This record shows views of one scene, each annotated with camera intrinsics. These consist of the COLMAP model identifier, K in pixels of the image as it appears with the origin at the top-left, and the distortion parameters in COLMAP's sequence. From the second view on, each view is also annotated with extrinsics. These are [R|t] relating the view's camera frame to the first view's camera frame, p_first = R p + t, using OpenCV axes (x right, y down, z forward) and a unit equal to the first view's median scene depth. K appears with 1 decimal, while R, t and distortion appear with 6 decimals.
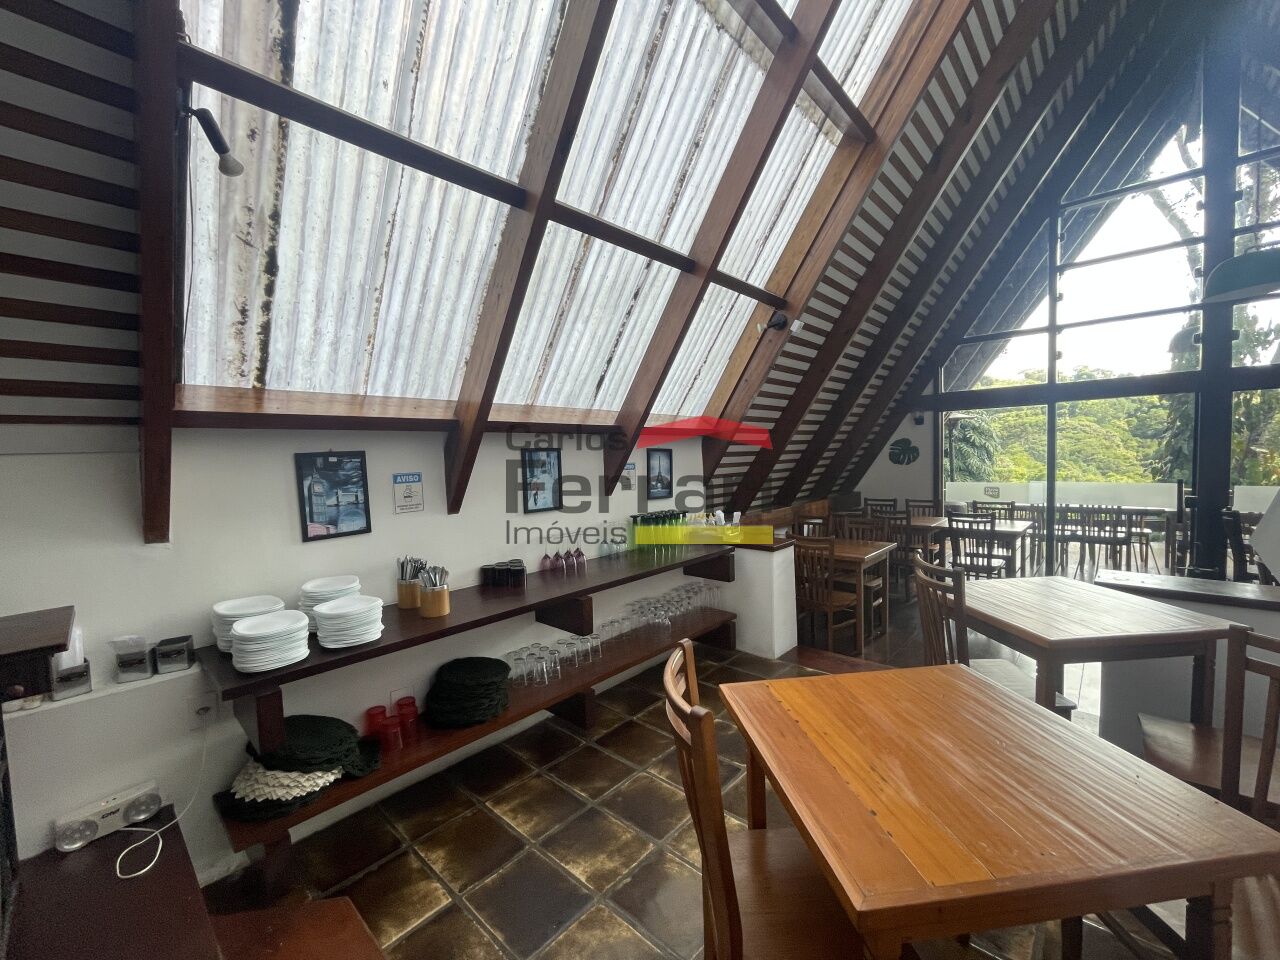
lens RADIAL K [[516.2, 0, 597.0], [0, 516.2, 479.3], [0, 0, 1]] dist [0.000664, 0.000138]
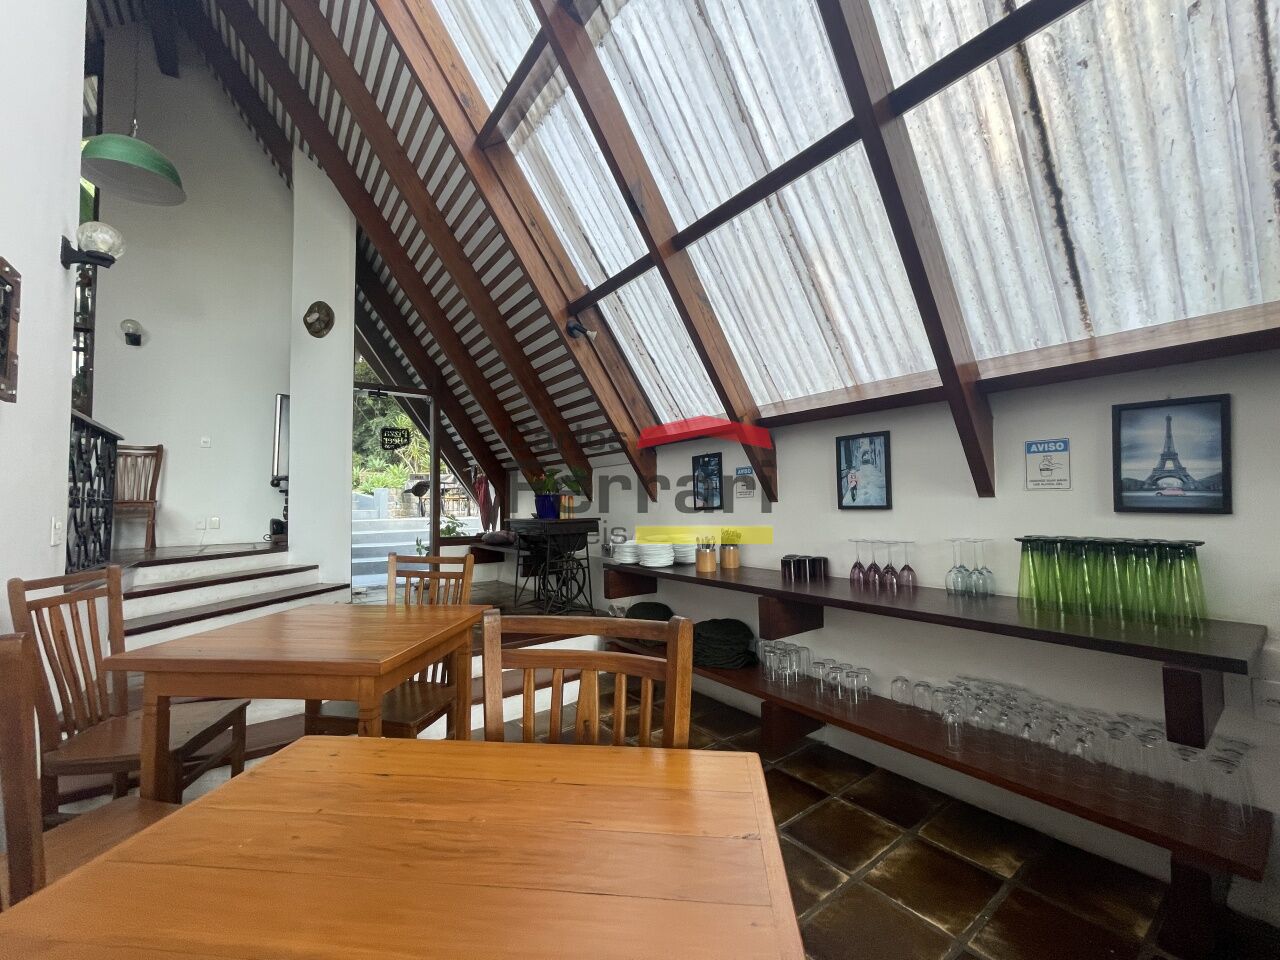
lens RADIAL K [[519.8, 0, 640.0], [0, 519.8, 480.0], [0, 0, 1]] dist [0.003041, 0.000741]
pose [[-0.131587, 0.064734, -0.989189, 0.777270], [0.067130, 0.996157, 0.056260, -0.057437], [0.989029, -0.059001, -0.135426, 0.759375]]
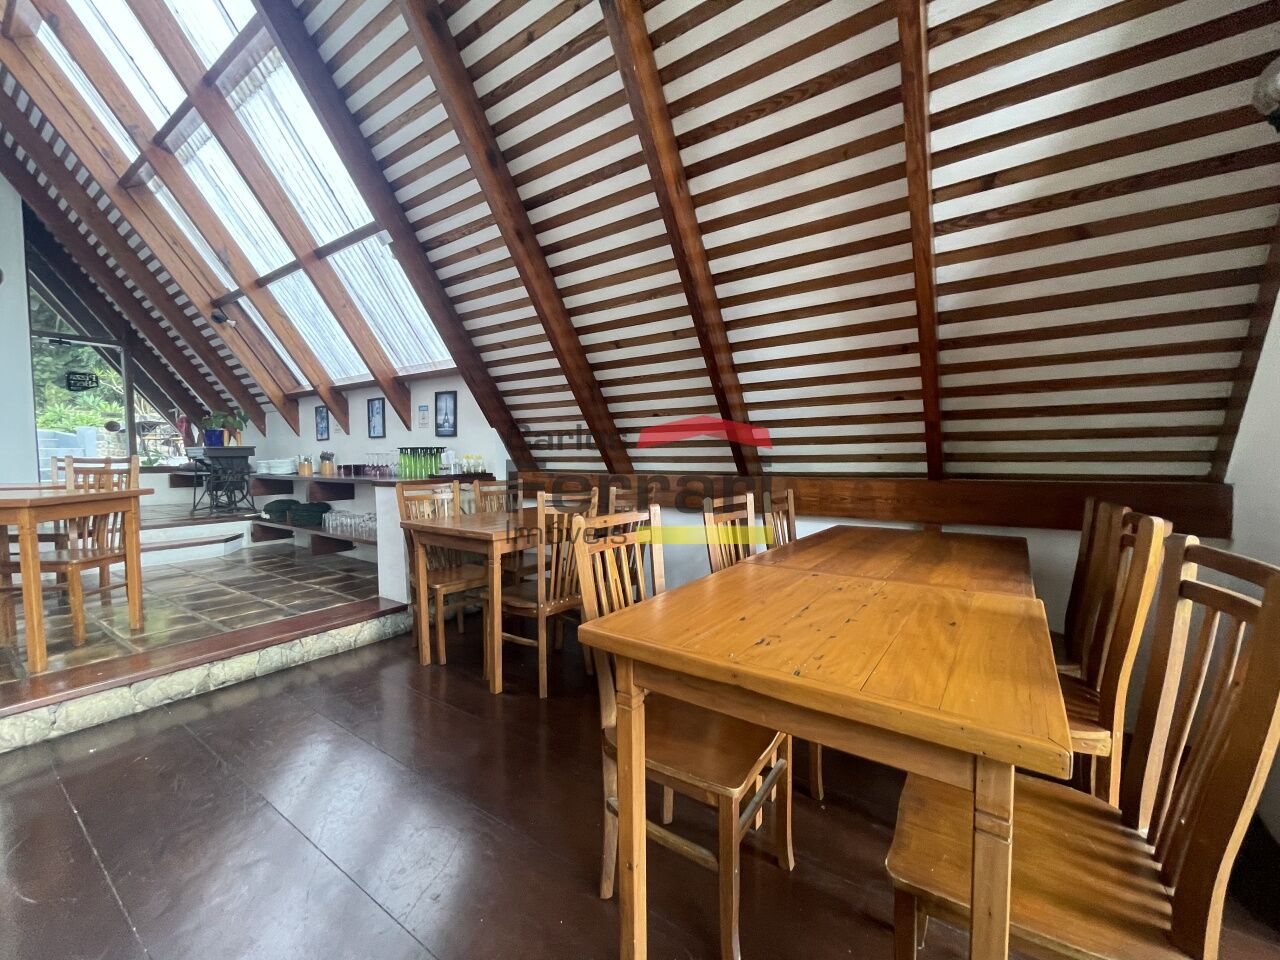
lens RADIAL K [[521.2, 0, 640.0], [0, 521.2, 480.0], [0, 0, 1]] dist [0.001199, -0.000239]
pose [[0.192319, 0.162633, -0.967762, 1.637621], [0.026823, 0.984932, 0.170849, -0.064689], [0.980966, -0.058816, 0.185059, 1.481996]]
